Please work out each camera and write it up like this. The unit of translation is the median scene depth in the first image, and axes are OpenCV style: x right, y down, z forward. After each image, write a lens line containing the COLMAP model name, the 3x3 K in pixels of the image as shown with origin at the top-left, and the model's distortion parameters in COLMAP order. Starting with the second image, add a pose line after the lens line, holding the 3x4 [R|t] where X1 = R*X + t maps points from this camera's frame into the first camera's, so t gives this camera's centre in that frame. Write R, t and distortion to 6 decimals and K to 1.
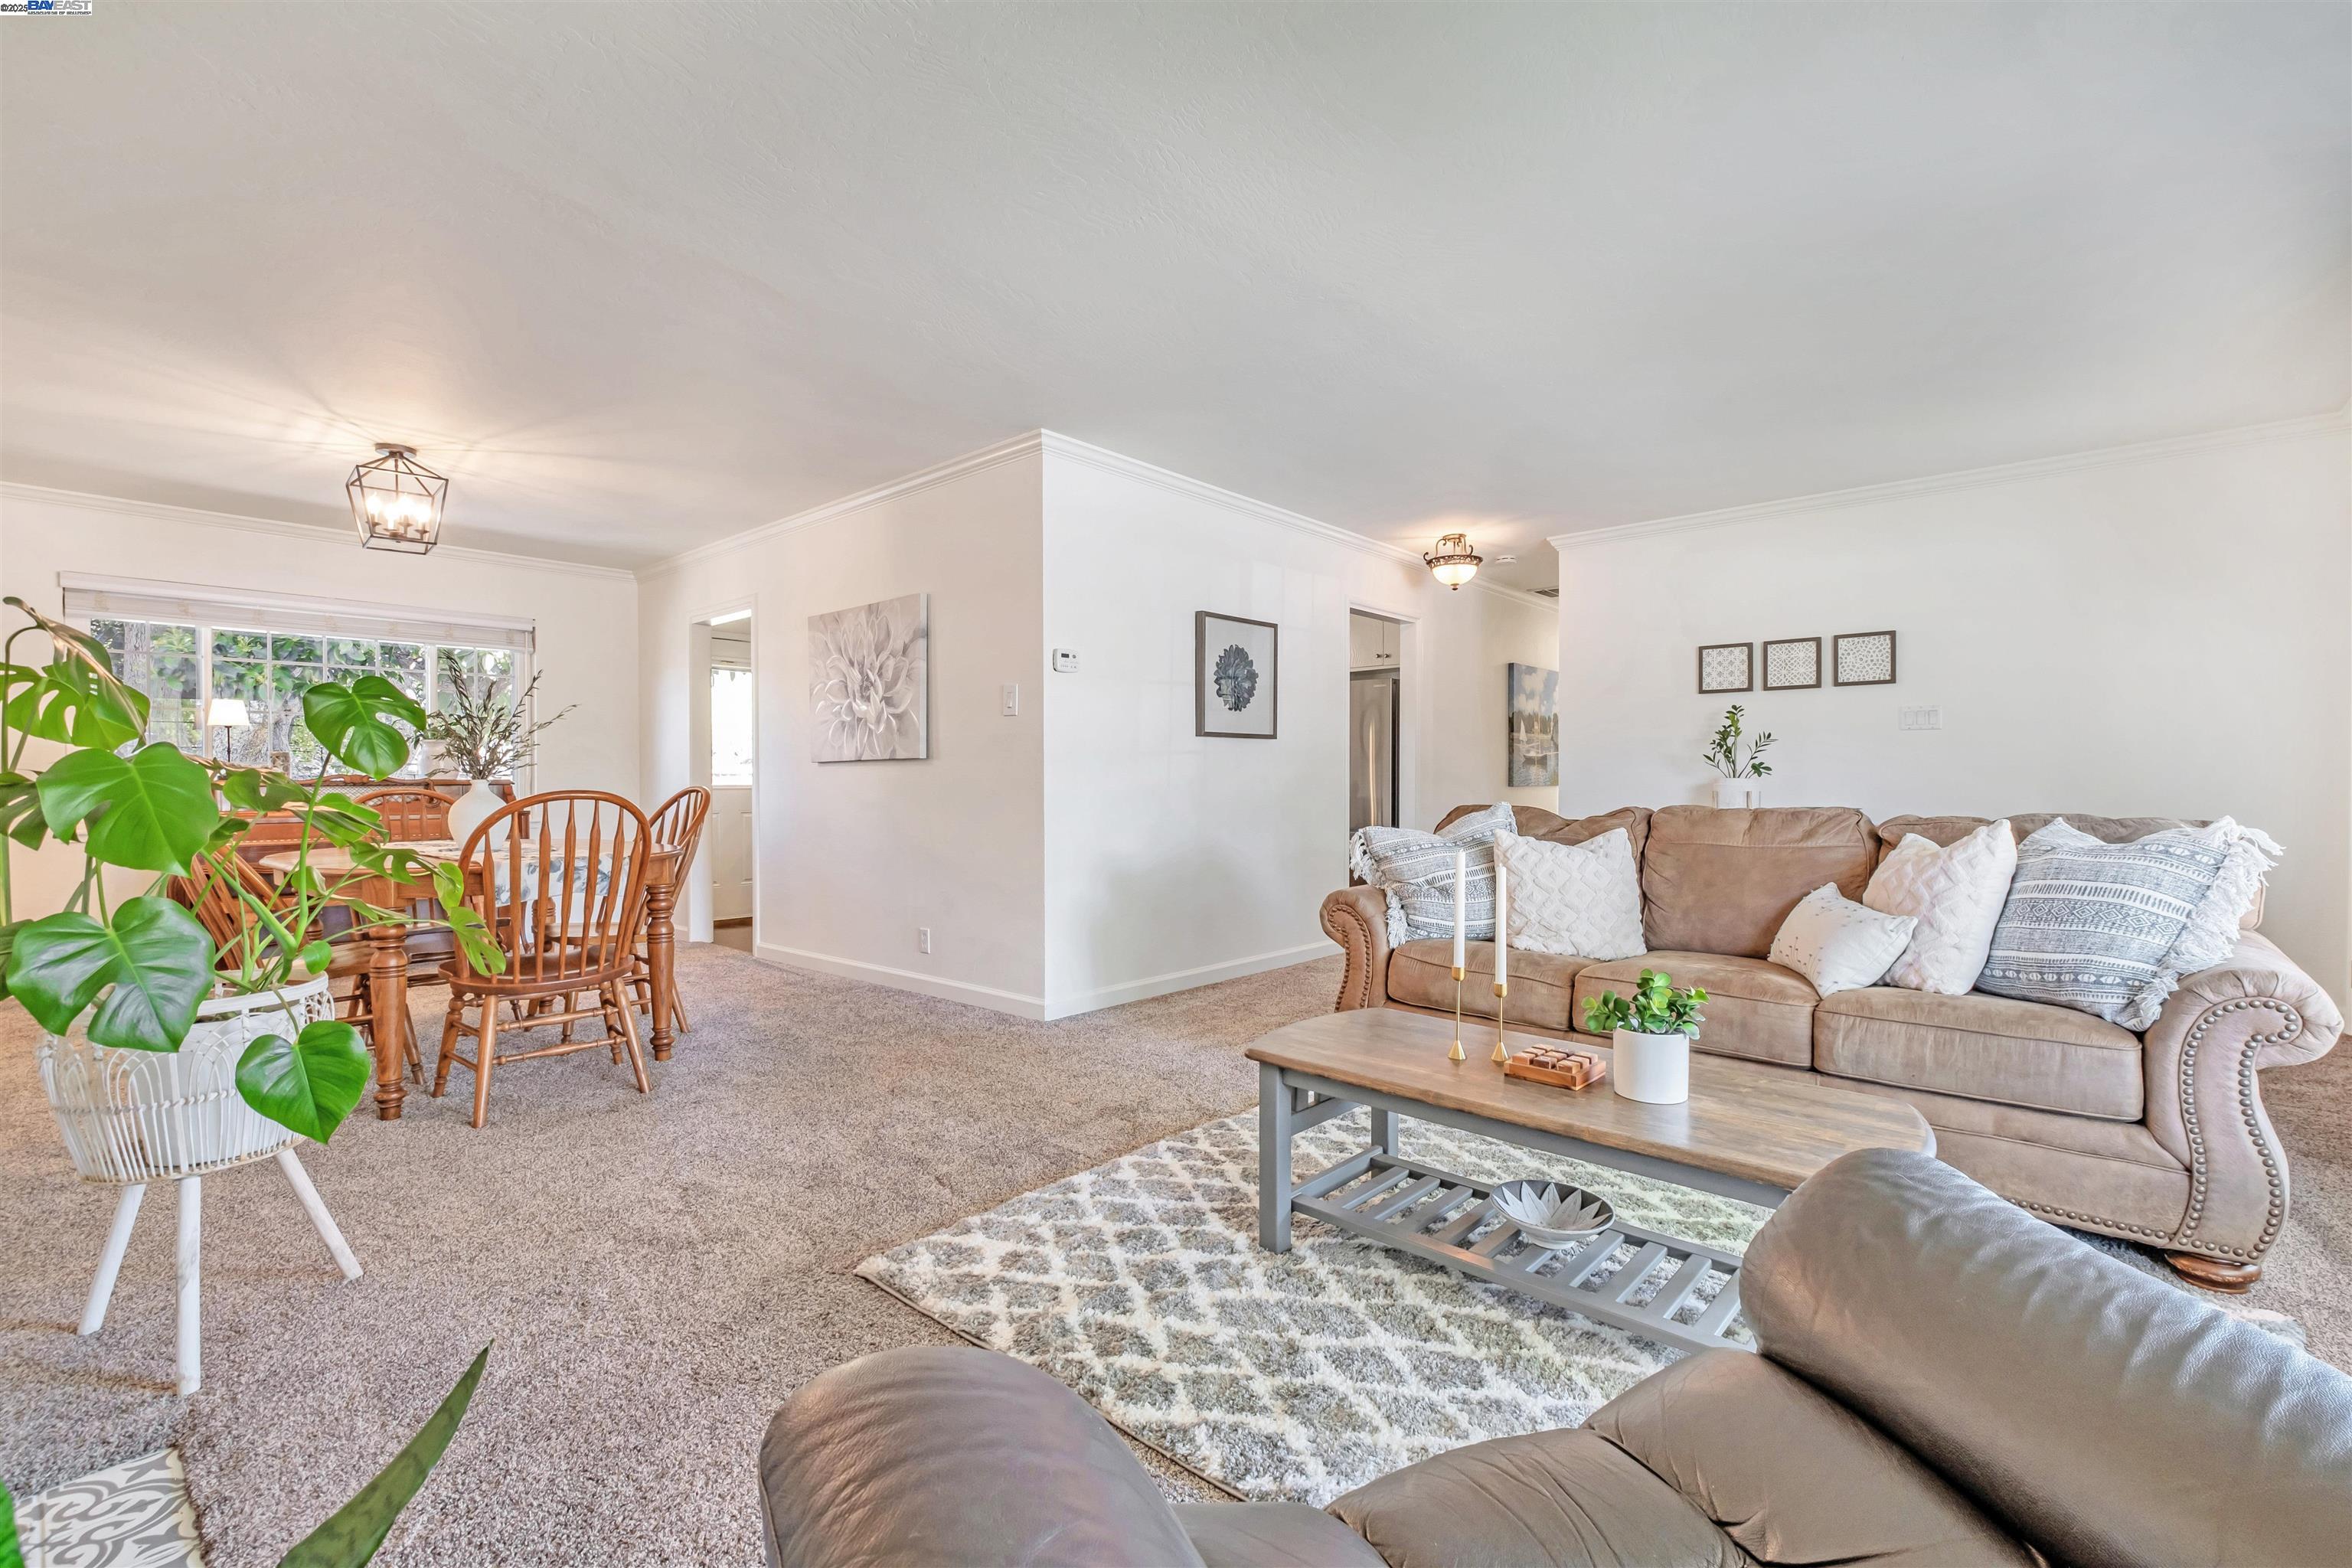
lens RADIAL K [[1023.7, 0, 1188.8], [0, 1023.7, 784.4], [0, 0, 1]] dist [0.002497, -0.001408]
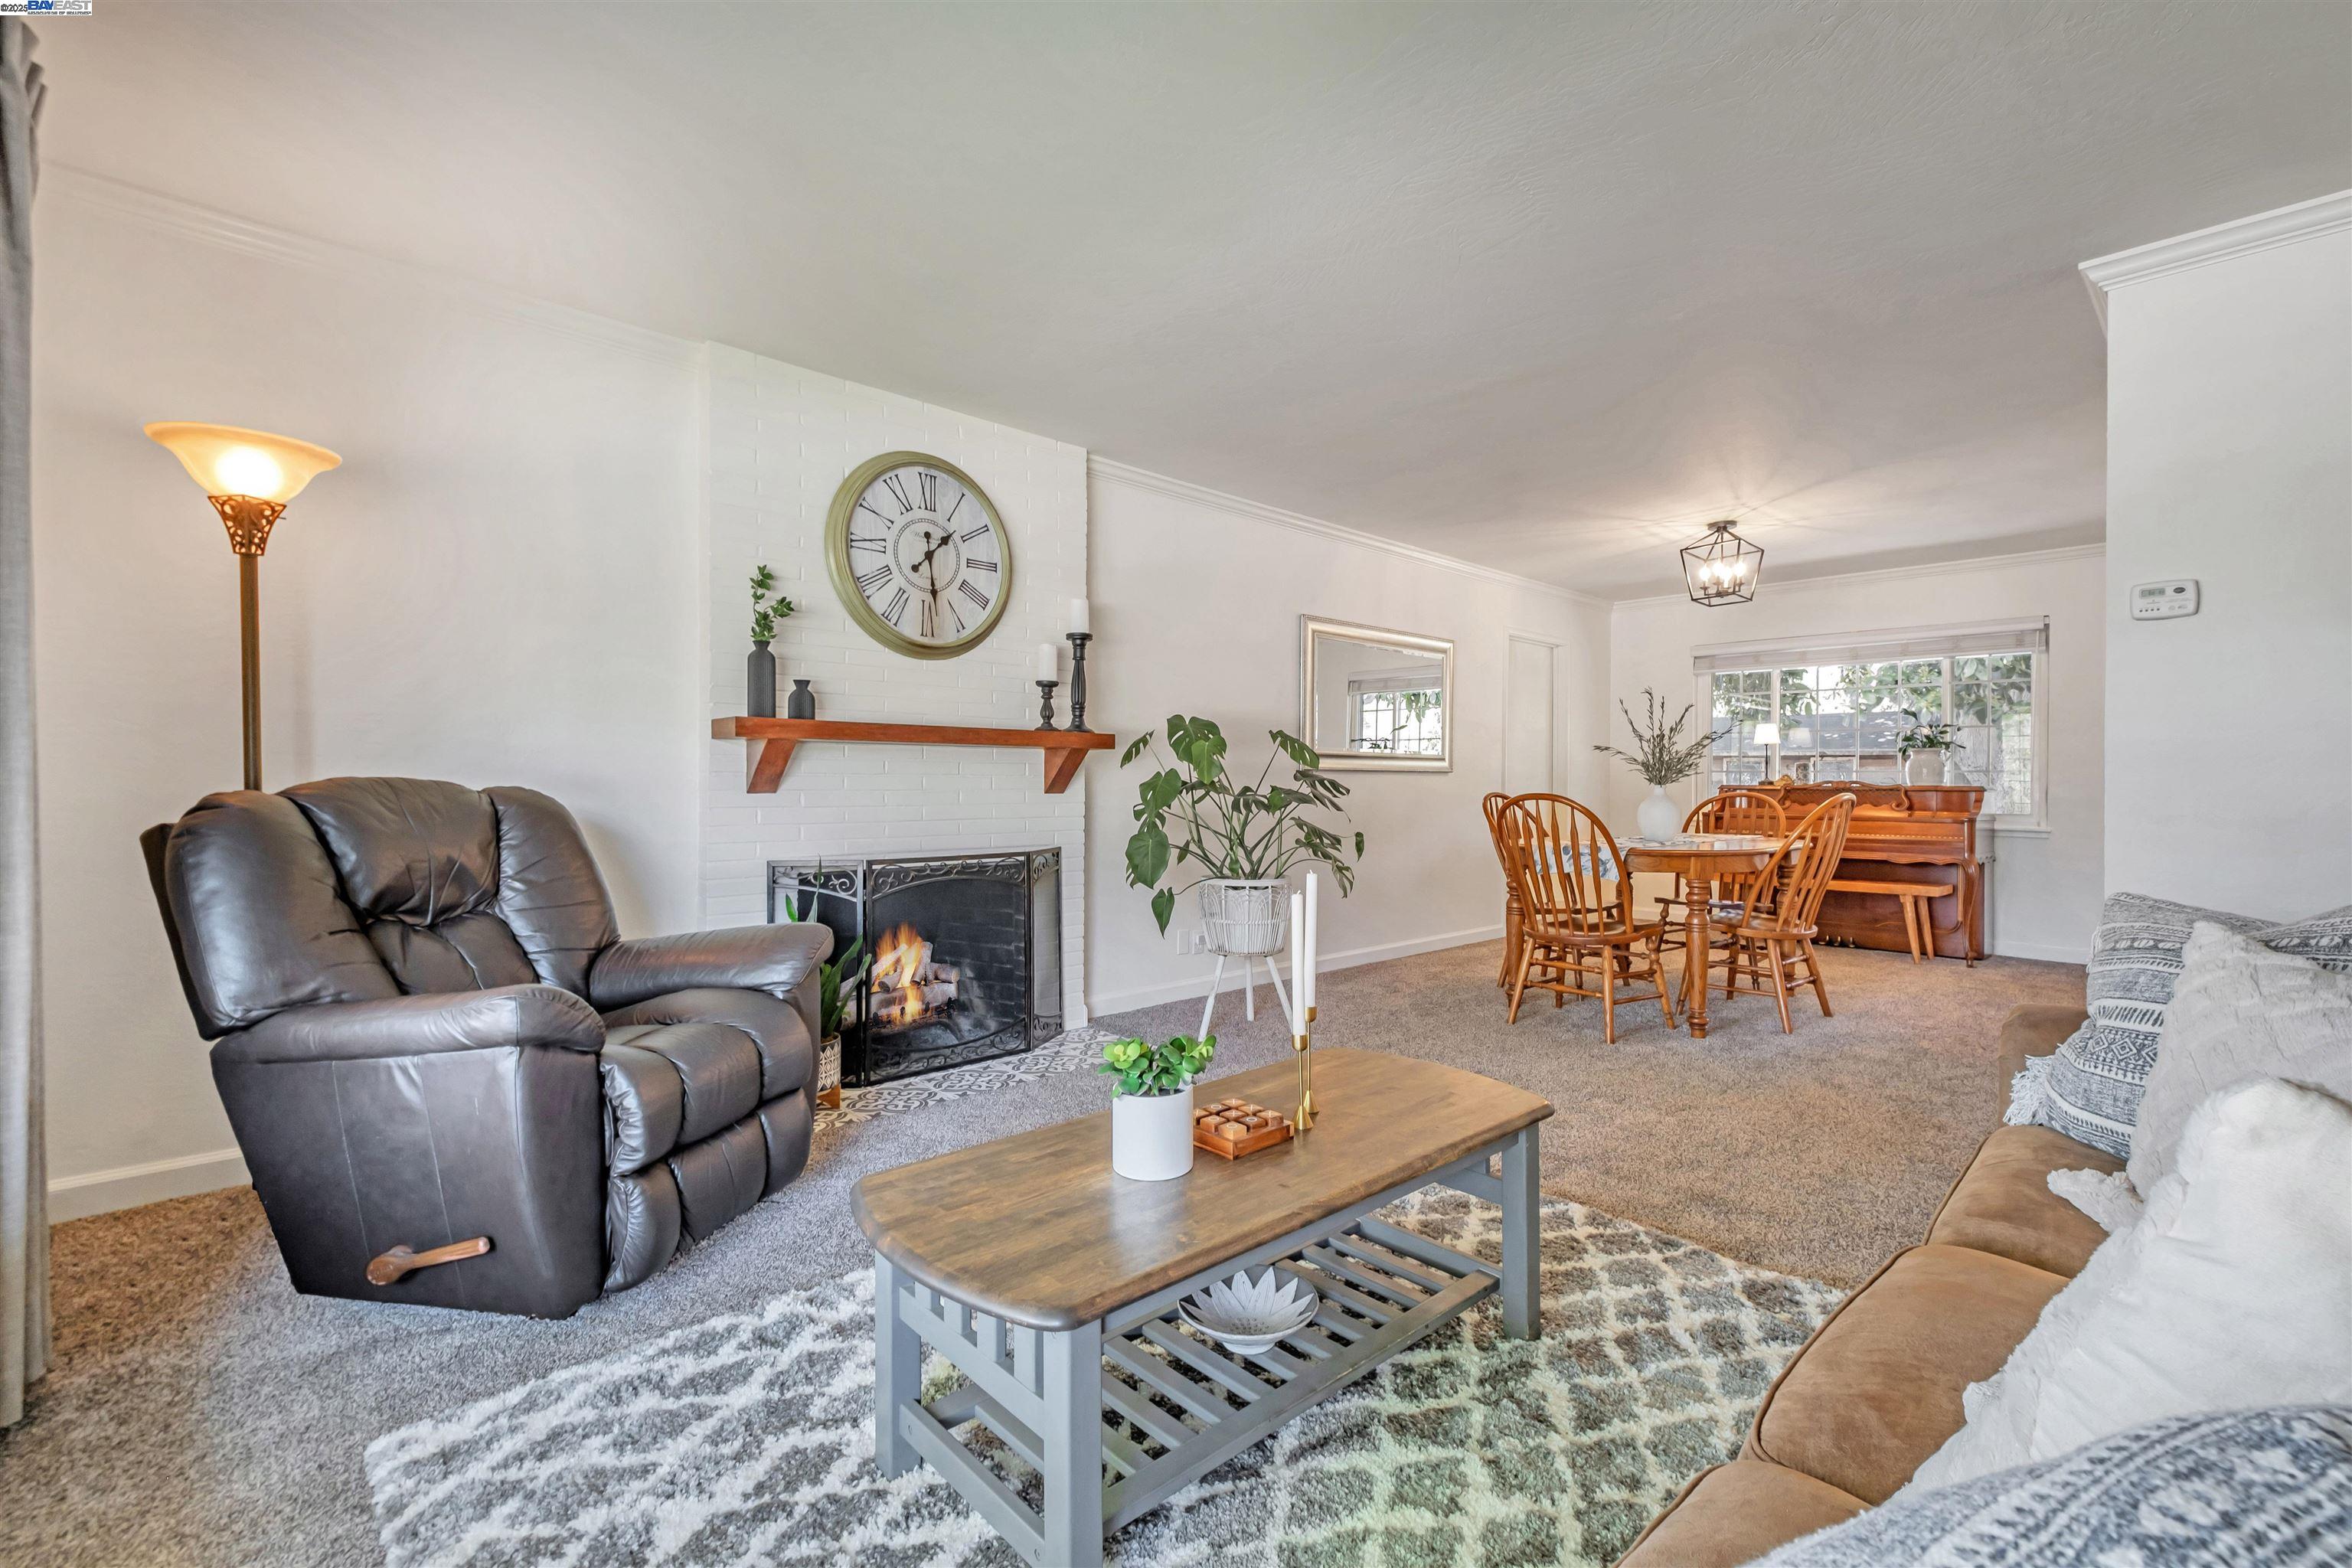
lens RADIAL K [[1023.7, 0, 1189.7], [0, 1023.7, 783.8], [0, 0, 1]] dist [0.002497, -0.001408]
pose [[-0.101607, -0.002557, -0.994821, 0.740317], [-0.009030, 0.999958, -0.001648, 0.000481], [0.994784, 0.008816, -0.101626, 0.652944]]
